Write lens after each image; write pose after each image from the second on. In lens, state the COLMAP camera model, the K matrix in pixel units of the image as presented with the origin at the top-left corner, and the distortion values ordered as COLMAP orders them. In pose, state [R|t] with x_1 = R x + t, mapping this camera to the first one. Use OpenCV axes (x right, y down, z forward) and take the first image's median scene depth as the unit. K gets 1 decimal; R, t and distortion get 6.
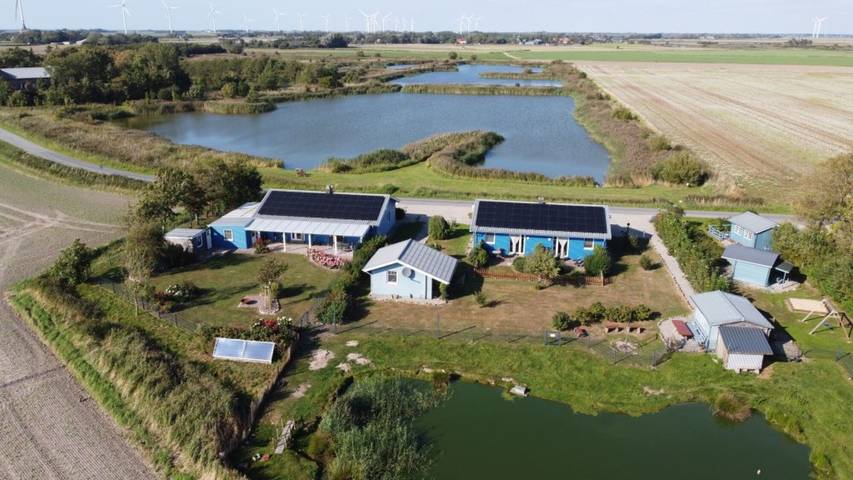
lens RADIAL K [[641.6, 0, 426.5], [0, 641.6, 240.0], [0, 0, 1]] dist [0.005197, 0.002473]
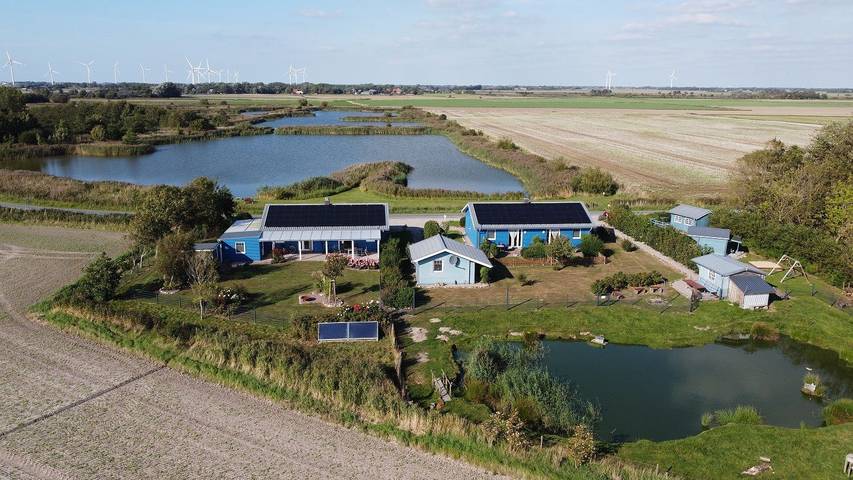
lens RADIAL K [[646.5, 0, 426.5], [0, 646.5, 240.0], [0, 0, 1]] dist [0.000133, -0.001027]
pose [[0.966546, -0.060050, 0.249364, -0.284280], [0.079156, 0.994588, -0.067302, 0.071565], [-0.243973, 0.084790, 0.966068, -0.039644]]
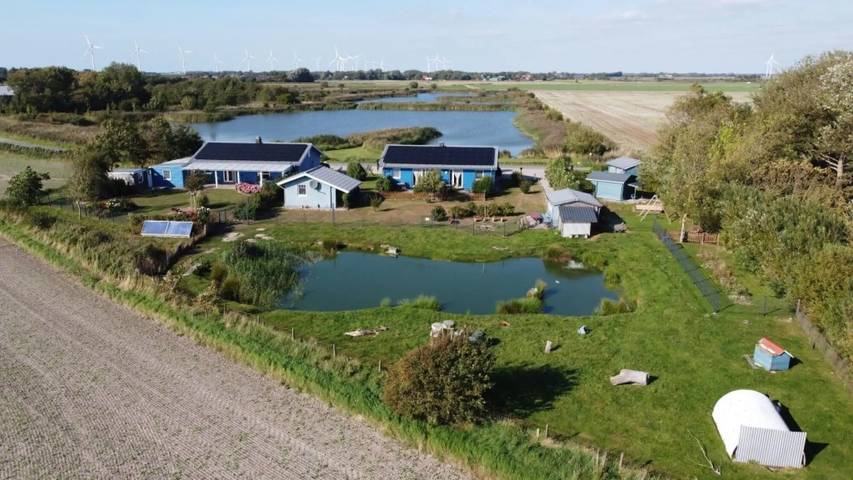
lens RADIAL K [[641.6, 0, 426.5], [0, 641.6, 240.0], [0, 0, 1]] dist [0.005197, 0.002473]
pose [[0.998989, -0.016173, 0.041947, 0.103507], [0.018676, 0.998024, -0.060000, 0.187712], [-0.040894, 0.060723, 0.997317, -0.150561]]
